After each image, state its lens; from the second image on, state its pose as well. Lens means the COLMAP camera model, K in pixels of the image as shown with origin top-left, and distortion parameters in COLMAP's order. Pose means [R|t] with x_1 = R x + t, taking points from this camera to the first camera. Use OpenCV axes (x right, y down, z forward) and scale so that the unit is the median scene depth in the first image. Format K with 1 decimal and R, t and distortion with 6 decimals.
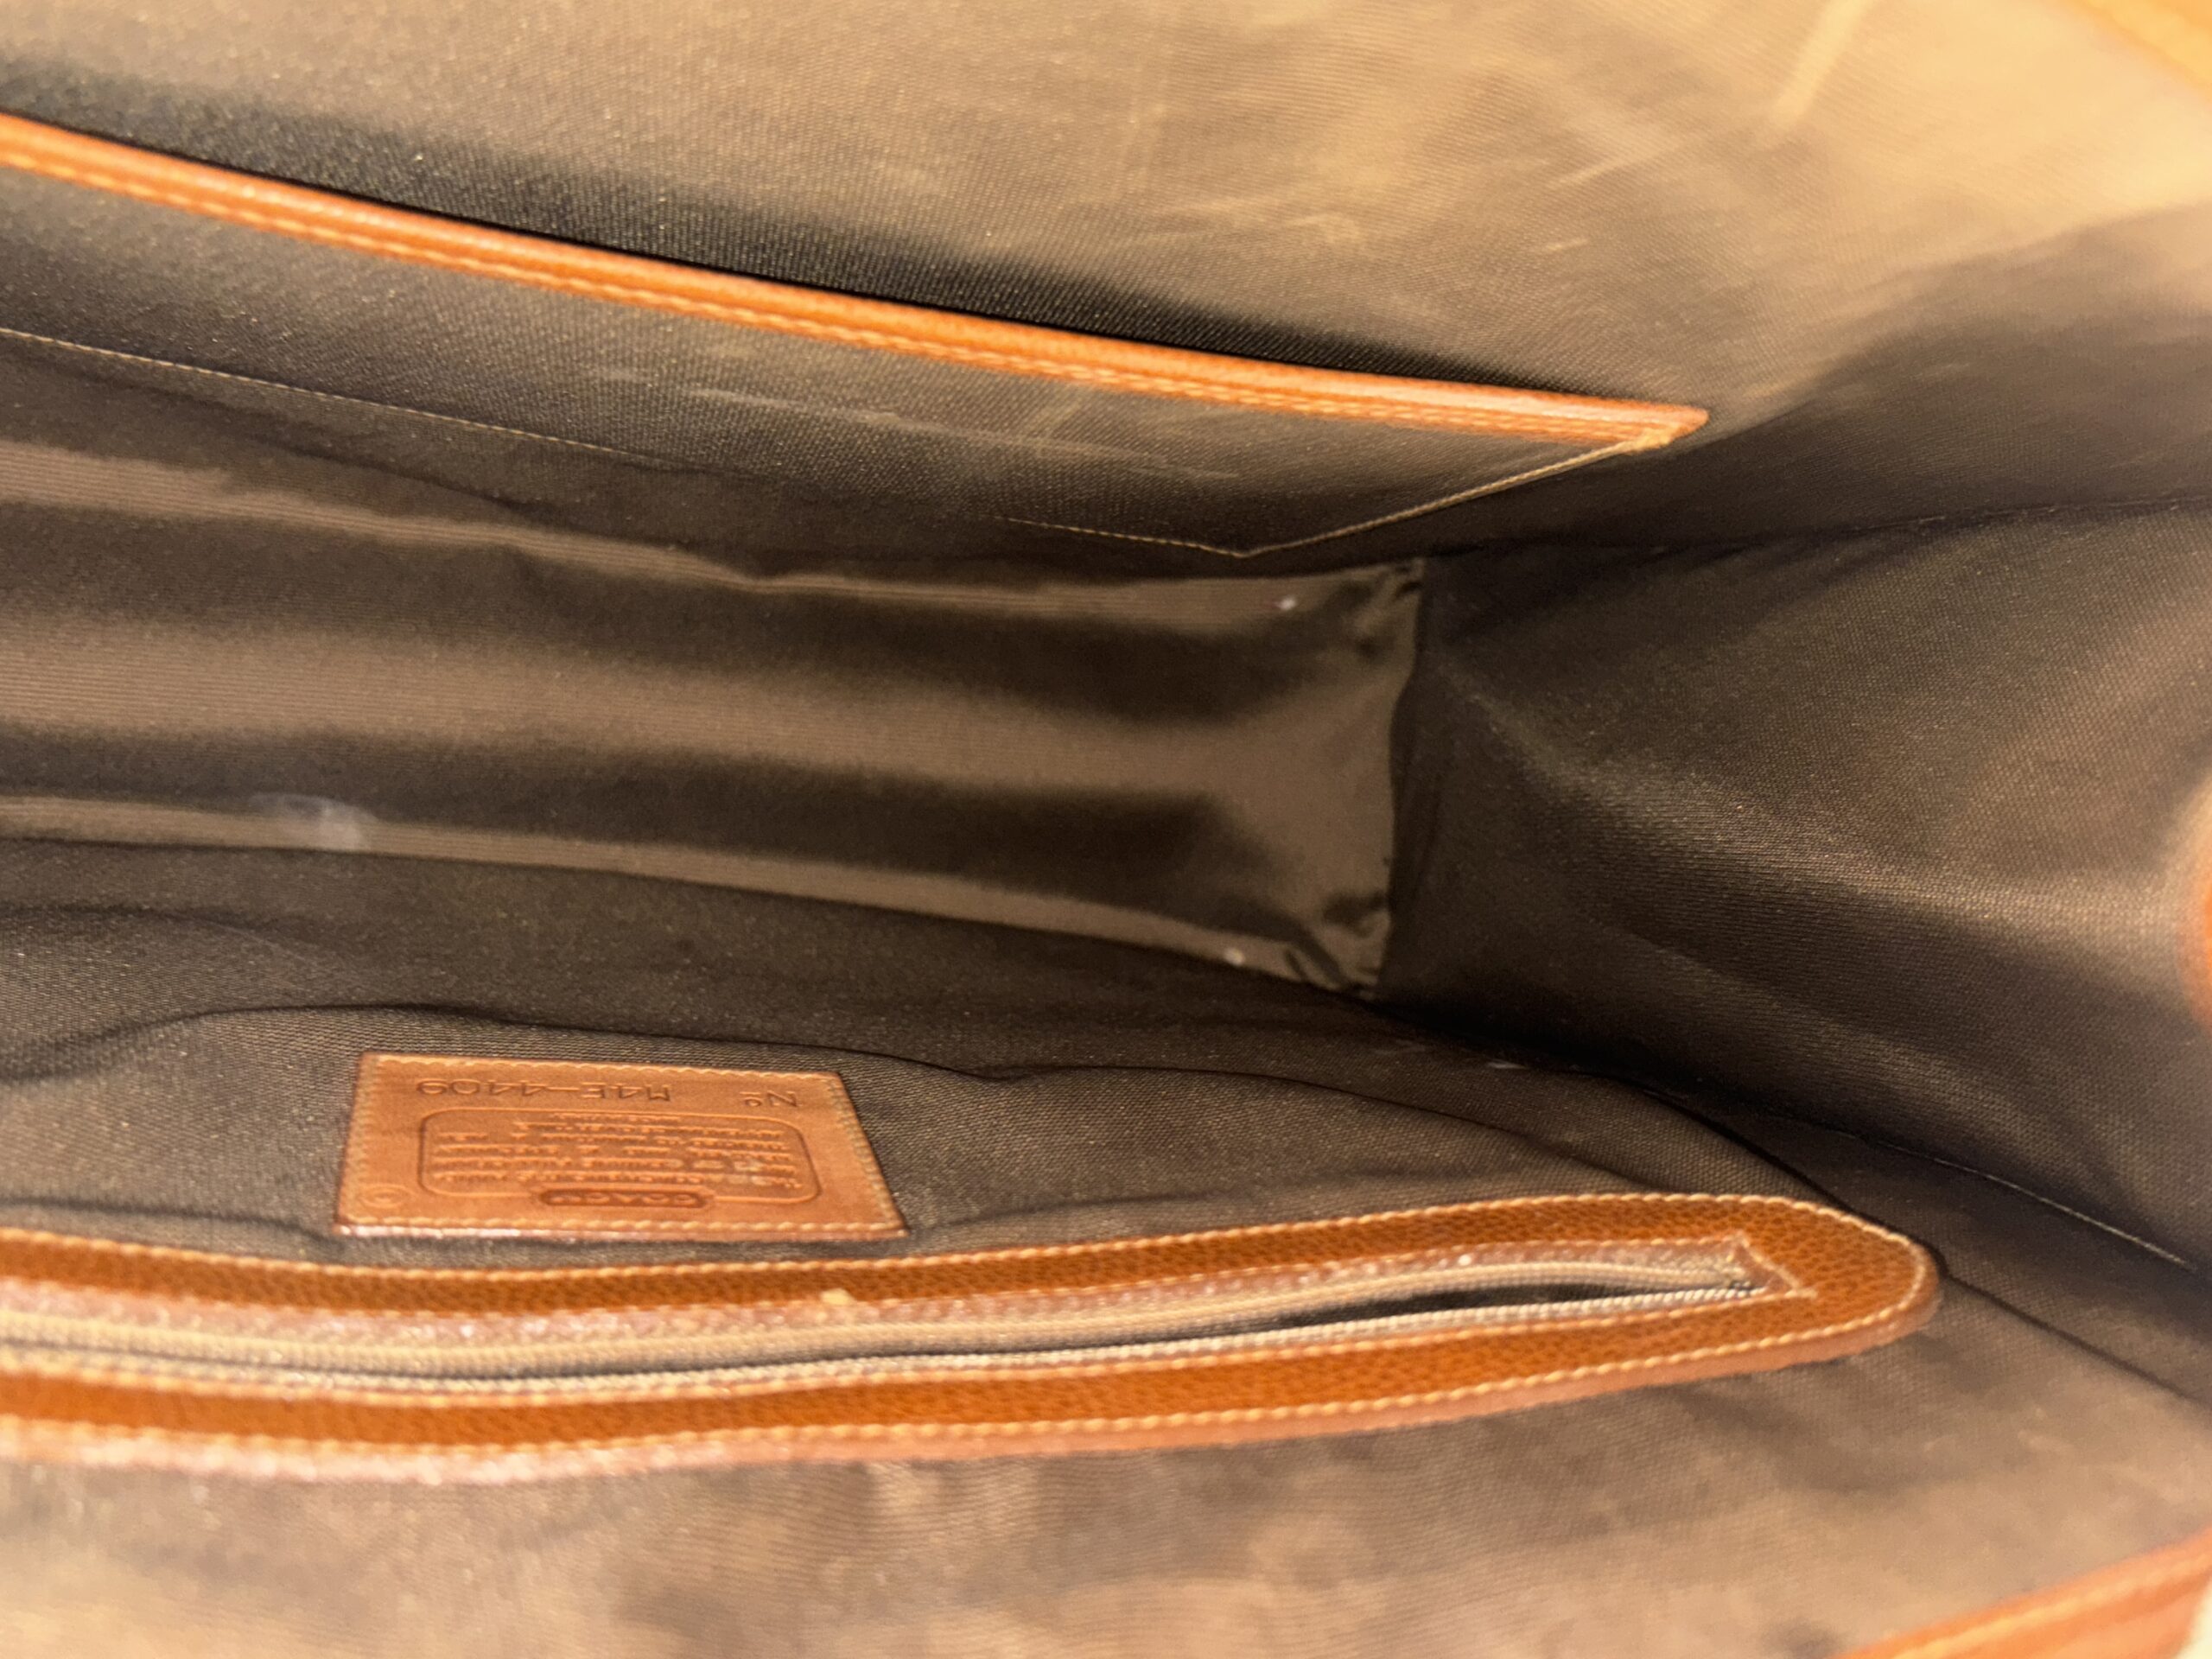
lens RADIAL K [[2083.5, 0, 1106.0], [0, 2083.5, 829.5], [0, 0, 1]] dist [-0.018458, -0.007215]
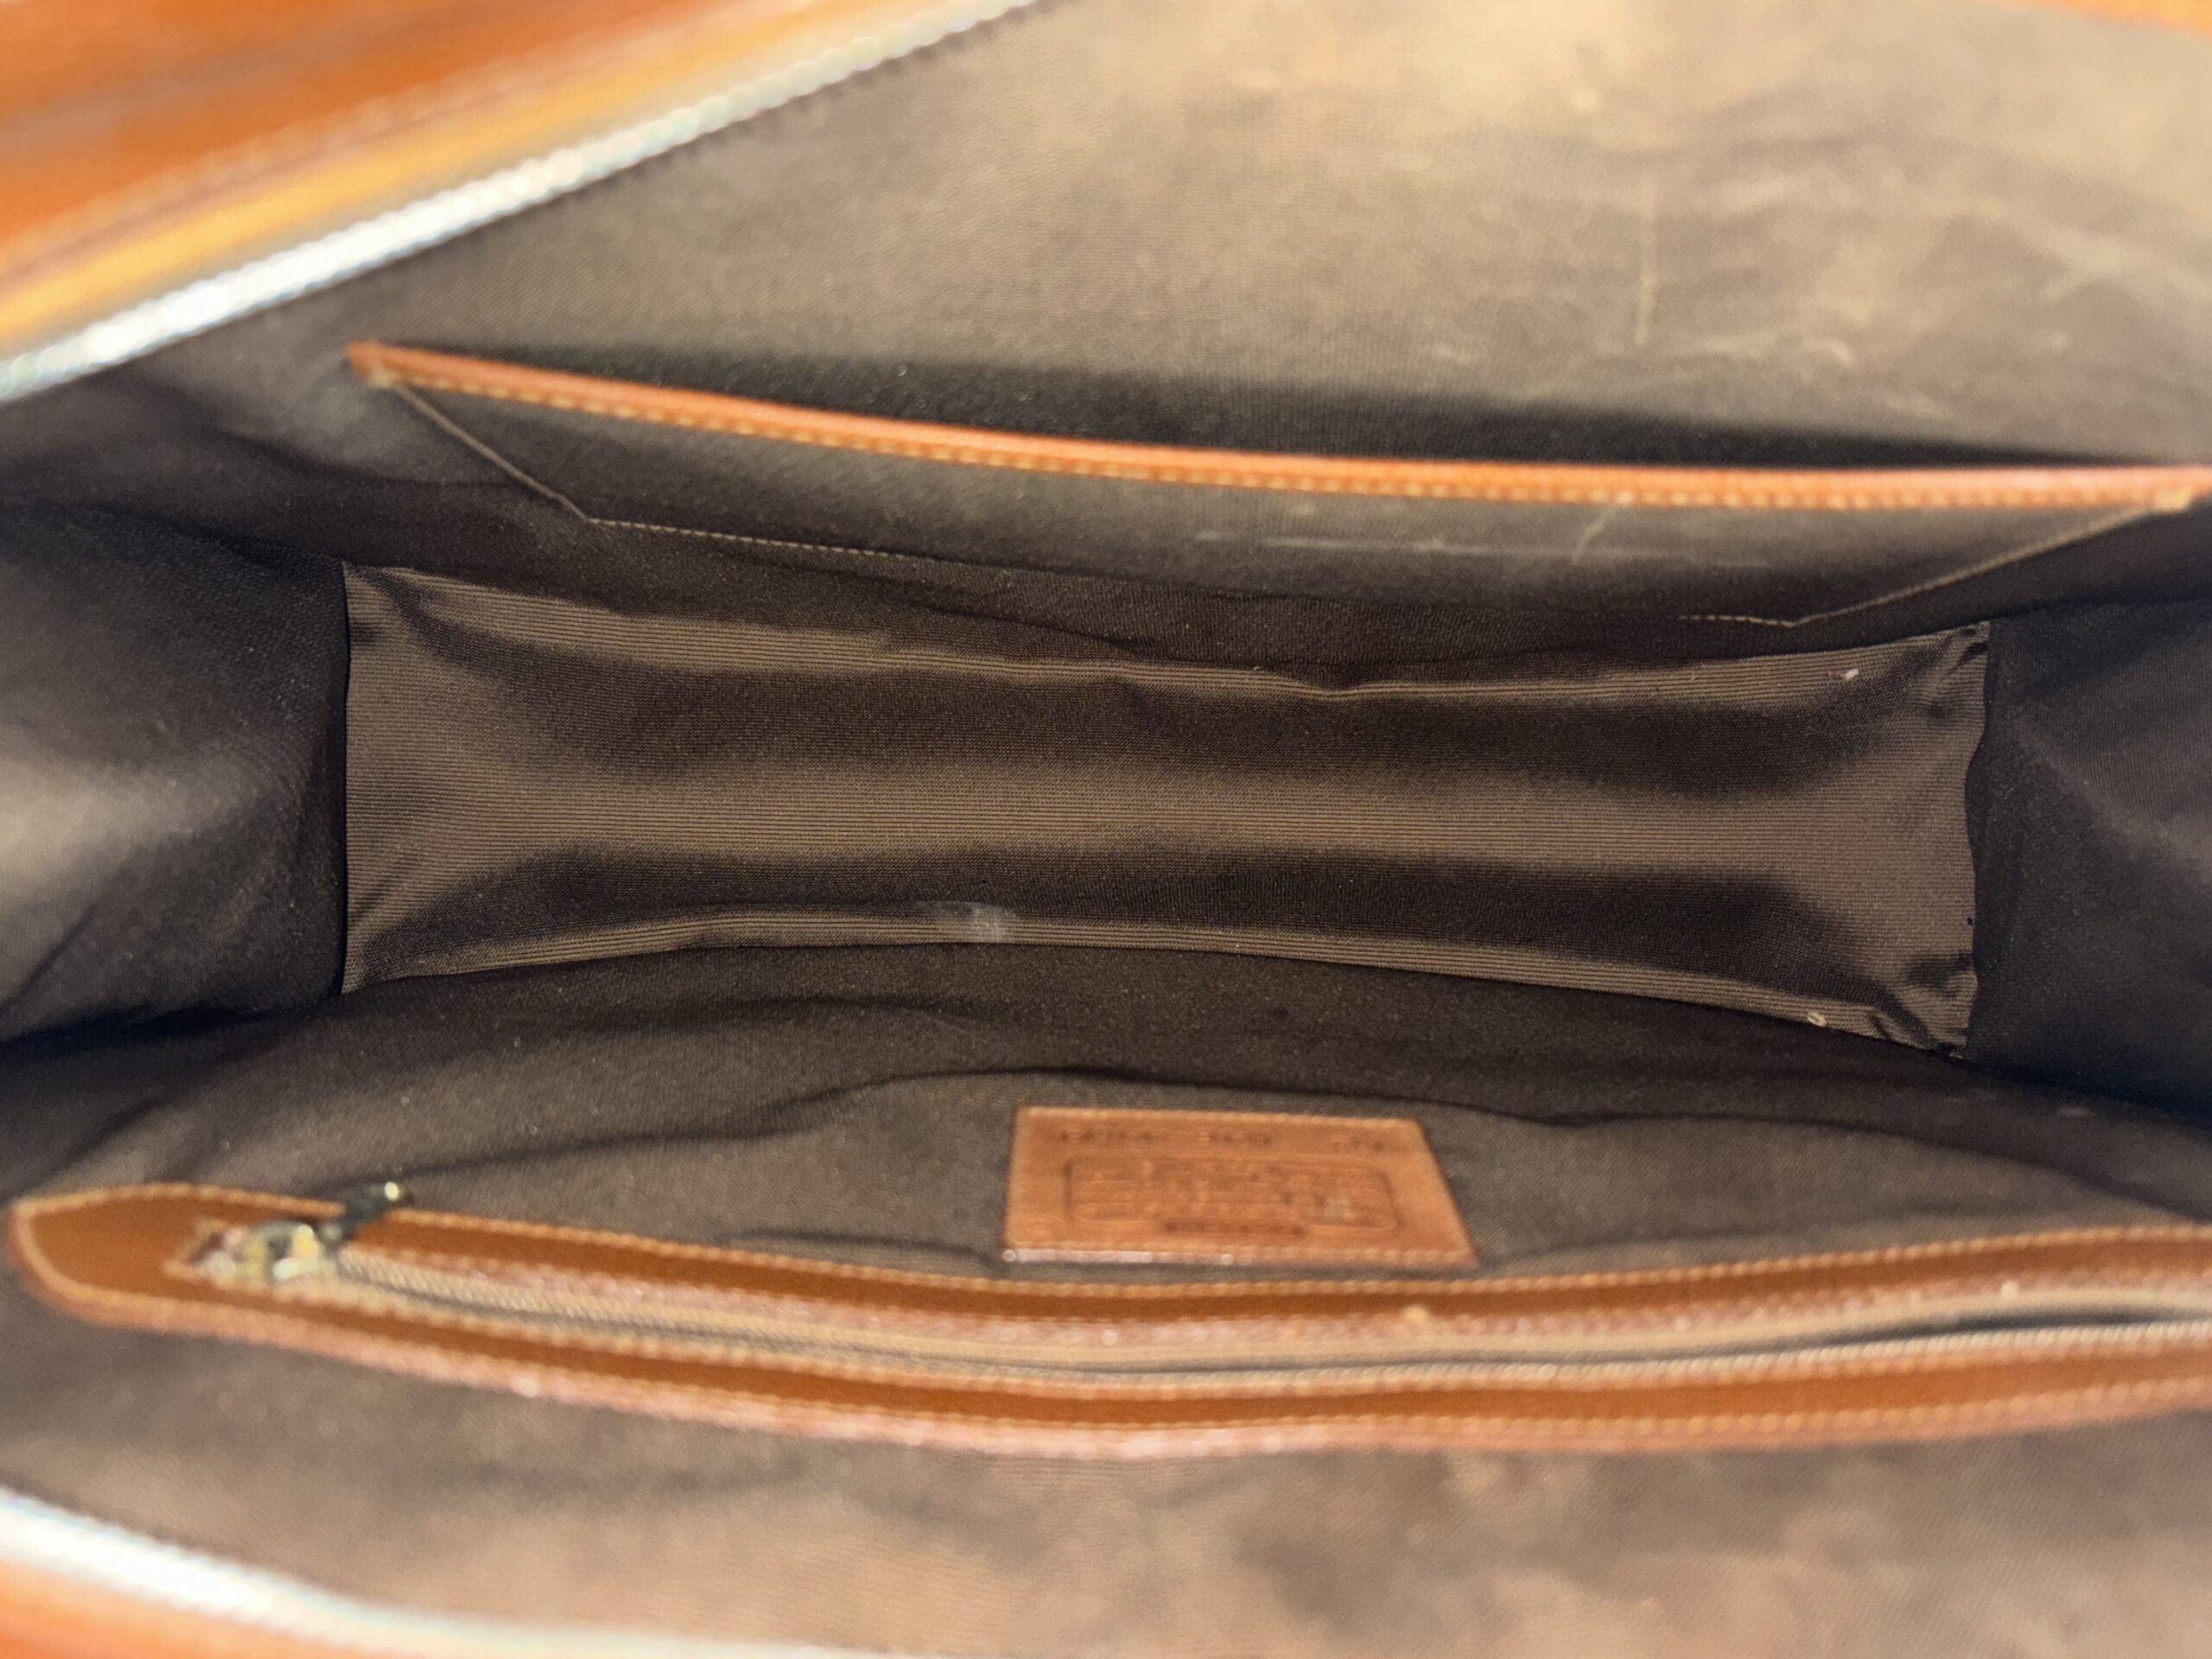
lens RADIAL K [[2069.6, 0, 1254.0], [0, 2069.6, 826.3], [0, 0, 1]] dist [0.046238, -0.019249]
pose [[0.974925, -0.049253, -0.217014, 0.043398], [0.040037, 0.998108, -0.046663, 0.005902], [0.218902, 0.036804, 0.975052, -0.143647]]
